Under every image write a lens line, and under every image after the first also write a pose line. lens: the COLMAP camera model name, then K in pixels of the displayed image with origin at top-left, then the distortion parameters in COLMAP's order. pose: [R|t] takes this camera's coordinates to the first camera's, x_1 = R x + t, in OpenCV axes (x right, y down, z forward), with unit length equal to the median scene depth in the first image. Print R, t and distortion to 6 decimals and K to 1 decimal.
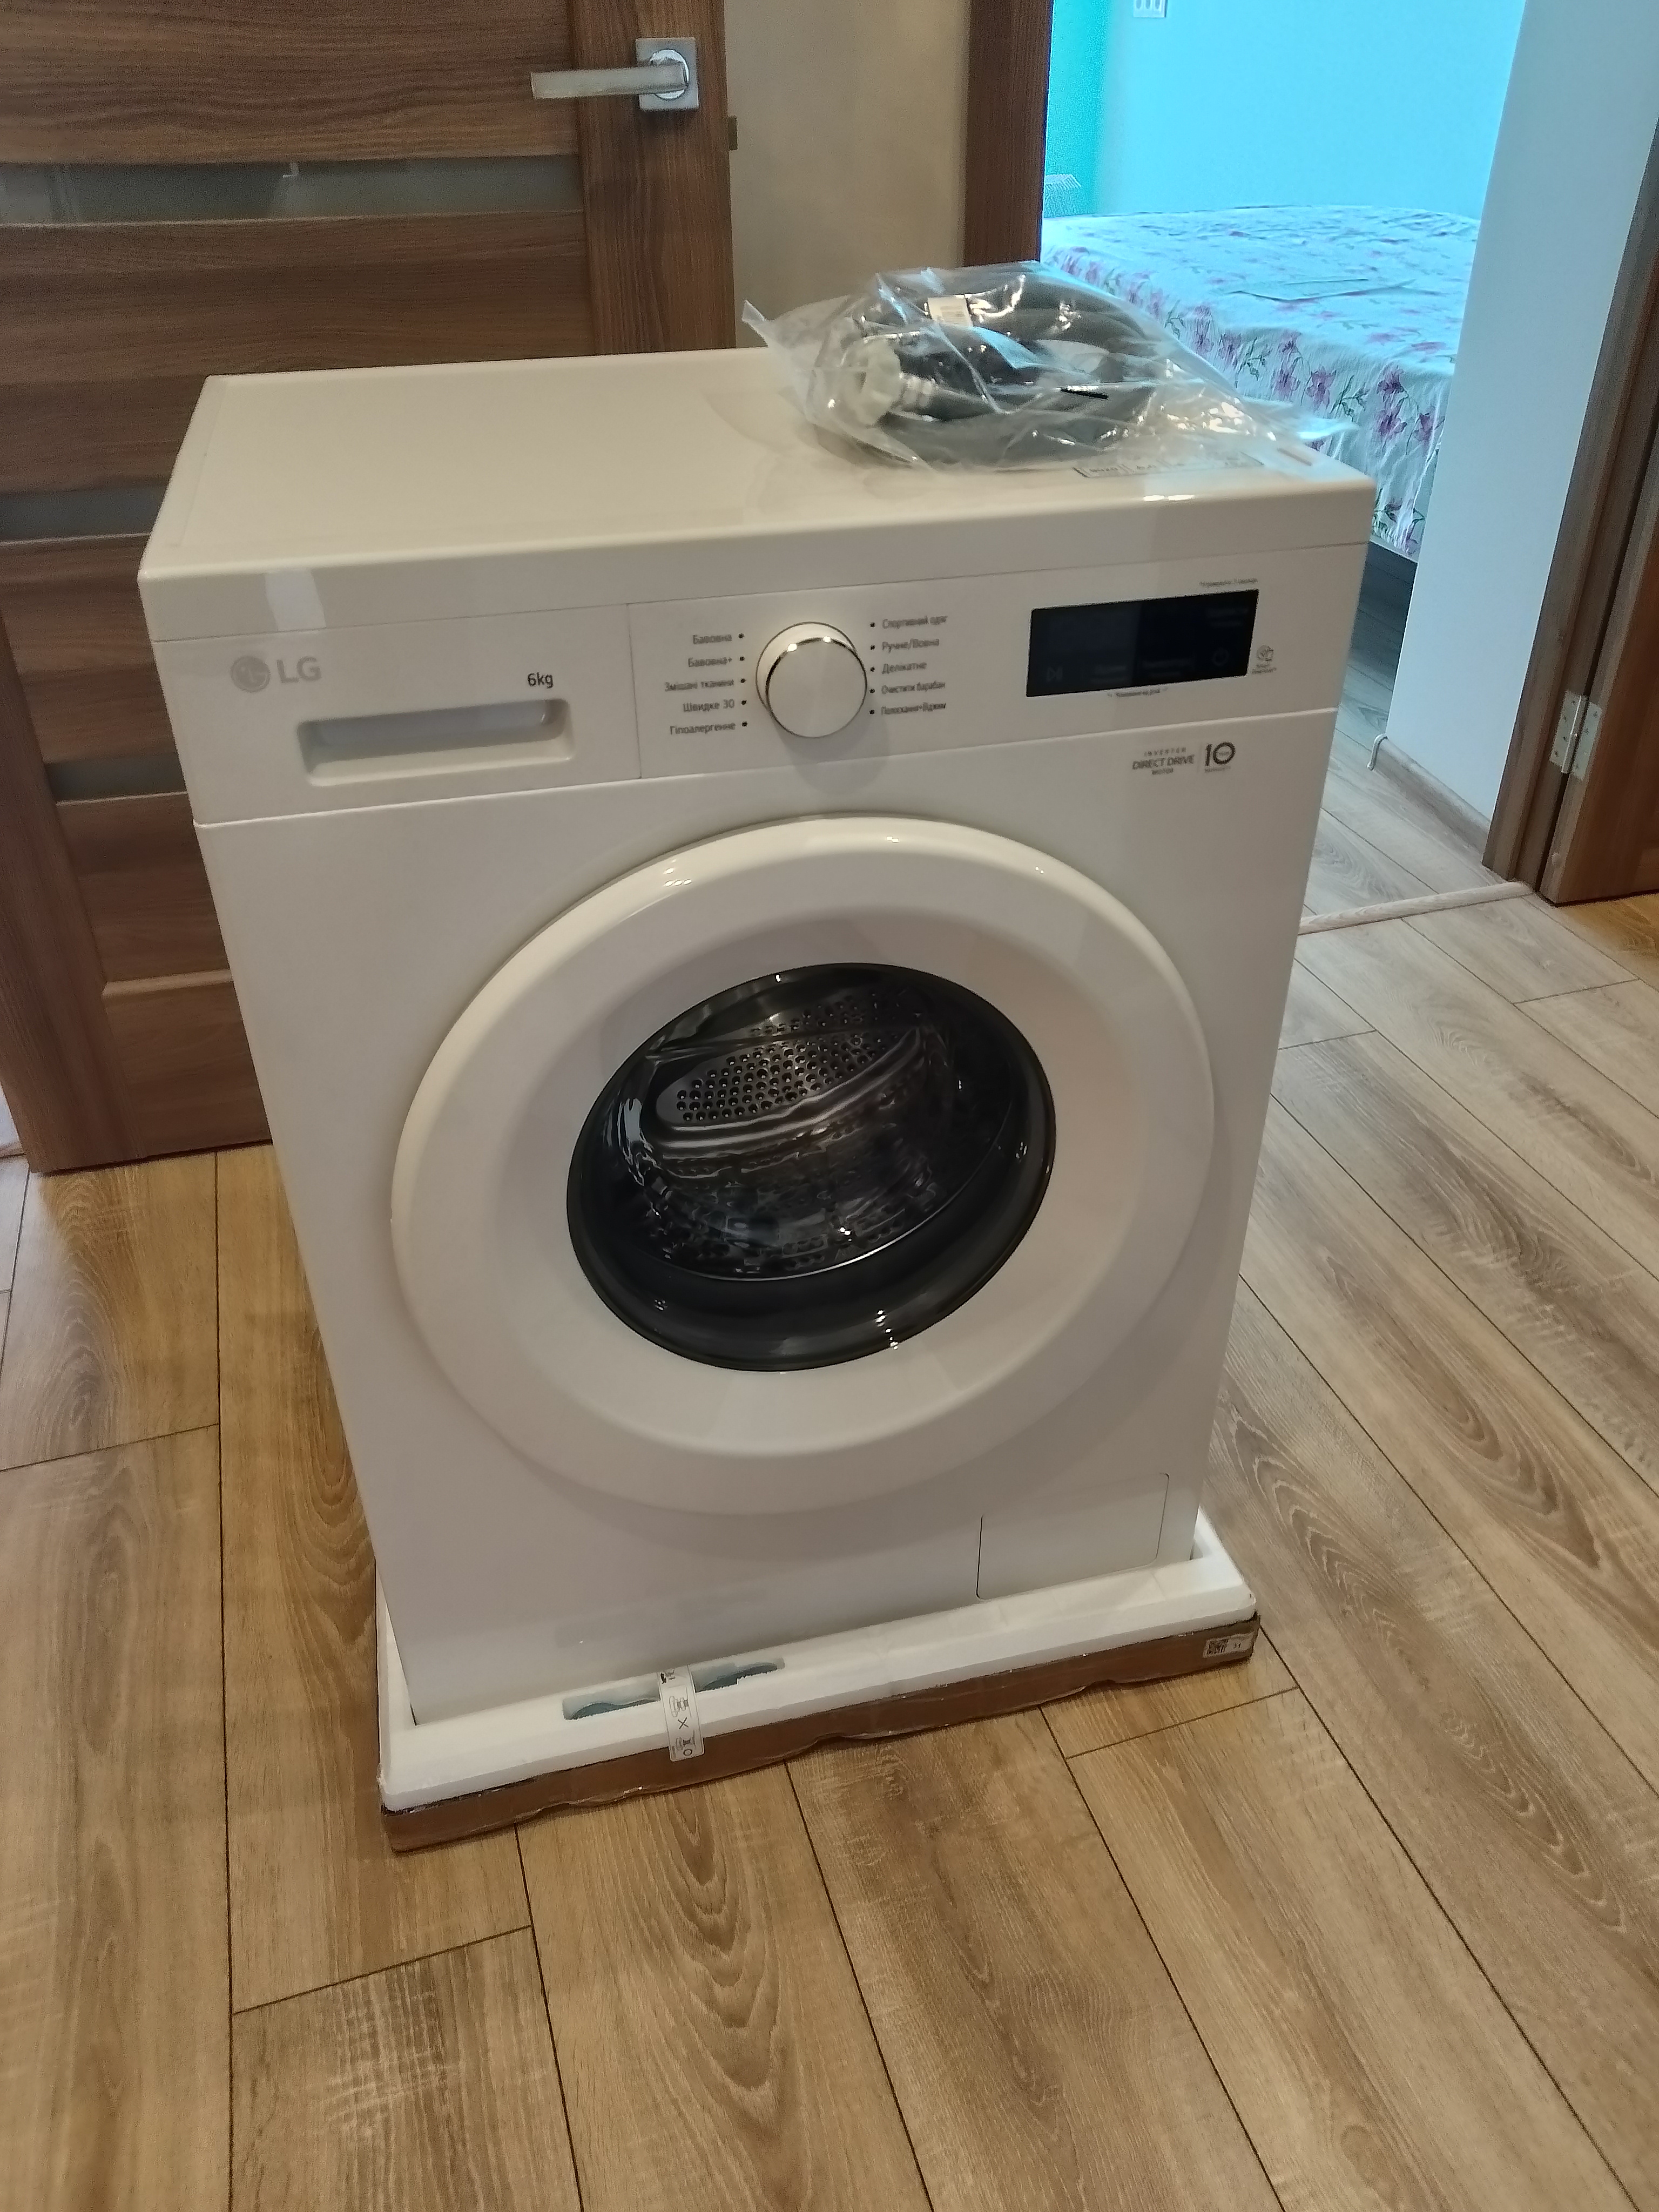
lens RADIAL K [[1687.7, 0, 829.5], [0, 1687.7, 1106.0], [0, 0, 1]] dist [0.085286, -0.175820]
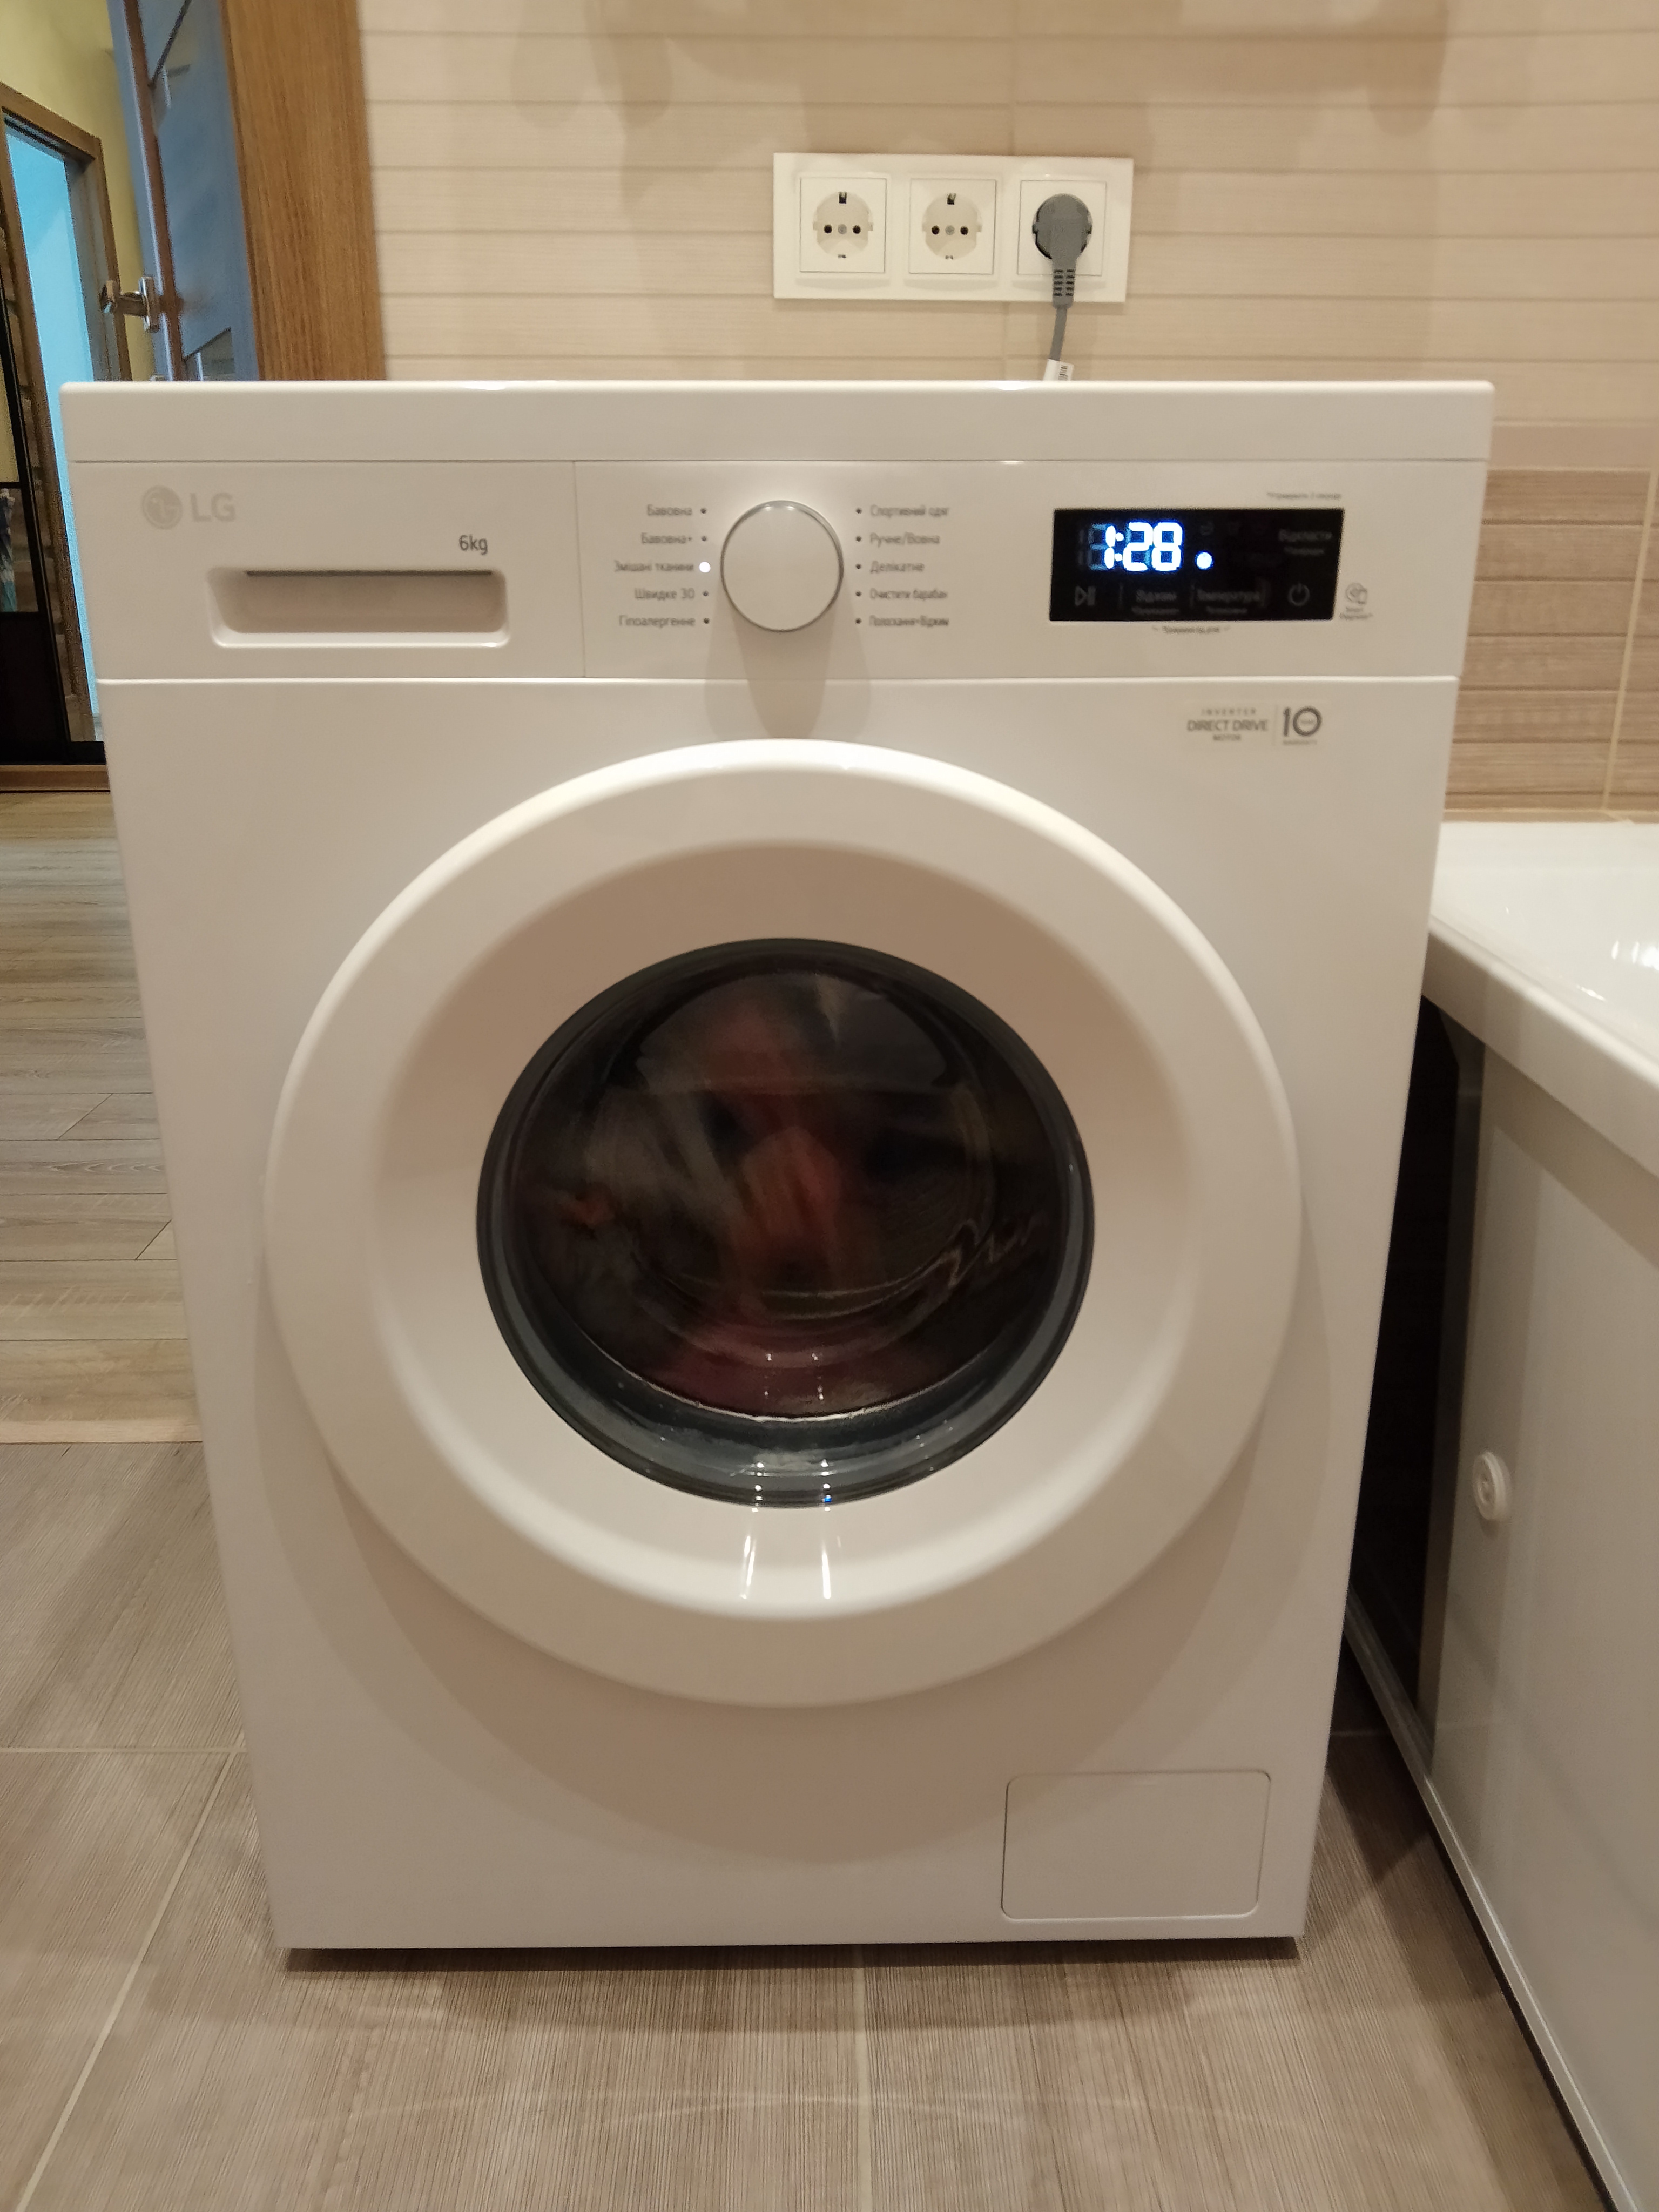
lens RADIAL K [[1687.7, 0, 829.5], [0, 1687.7, 1106.0], [0, 0, 1]] dist [0.085286, -0.175820]
pose [[0.972754, 0.083631, -0.216230, 0.218315], [-0.136811, 0.960036, -0.244158, 0.213980], [0.187170, 0.267088, 0.945321, 0.259845]]
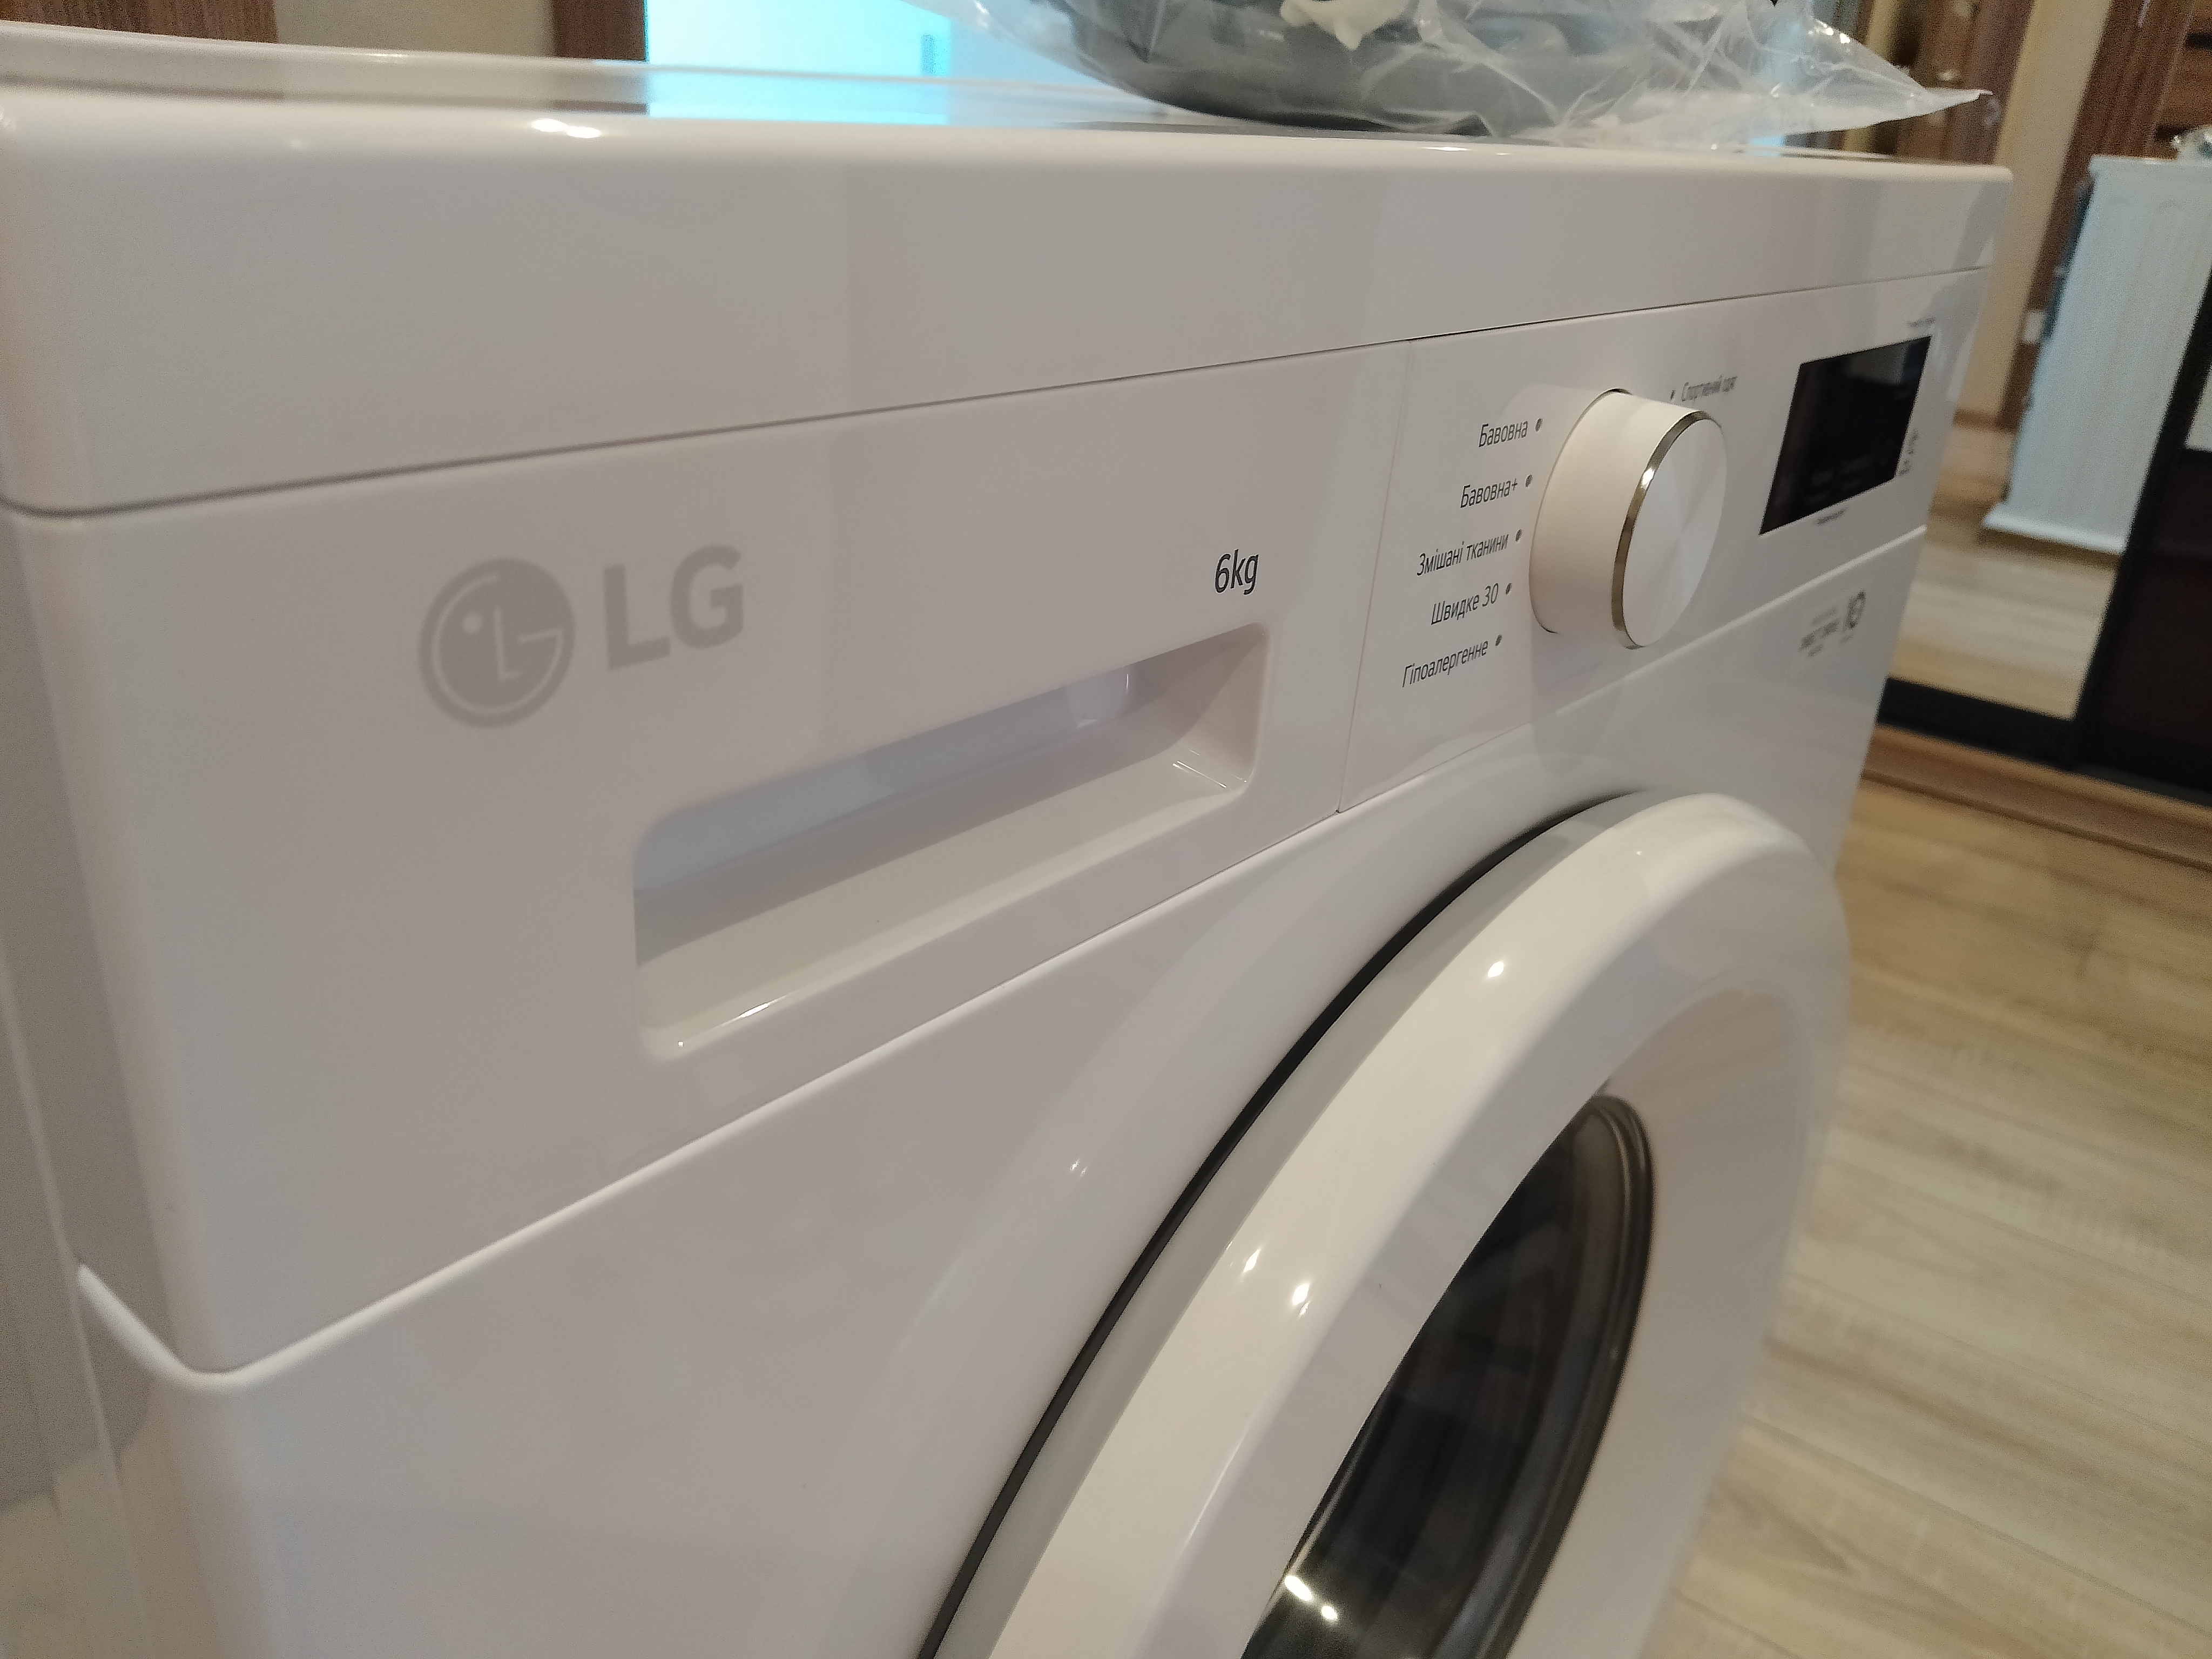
lens RADIAL K [[1687.7, 0, 1106.0], [0, 1687.7, 829.5], [0, 0, 1]] dist [0.085286, -0.175820]
pose [[0.795477, -0.187407, 0.576276, -0.376172], [0.277081, 0.958230, -0.070856, -0.177655], [-0.538926, 0.216040, 0.814178, 0.721241]]
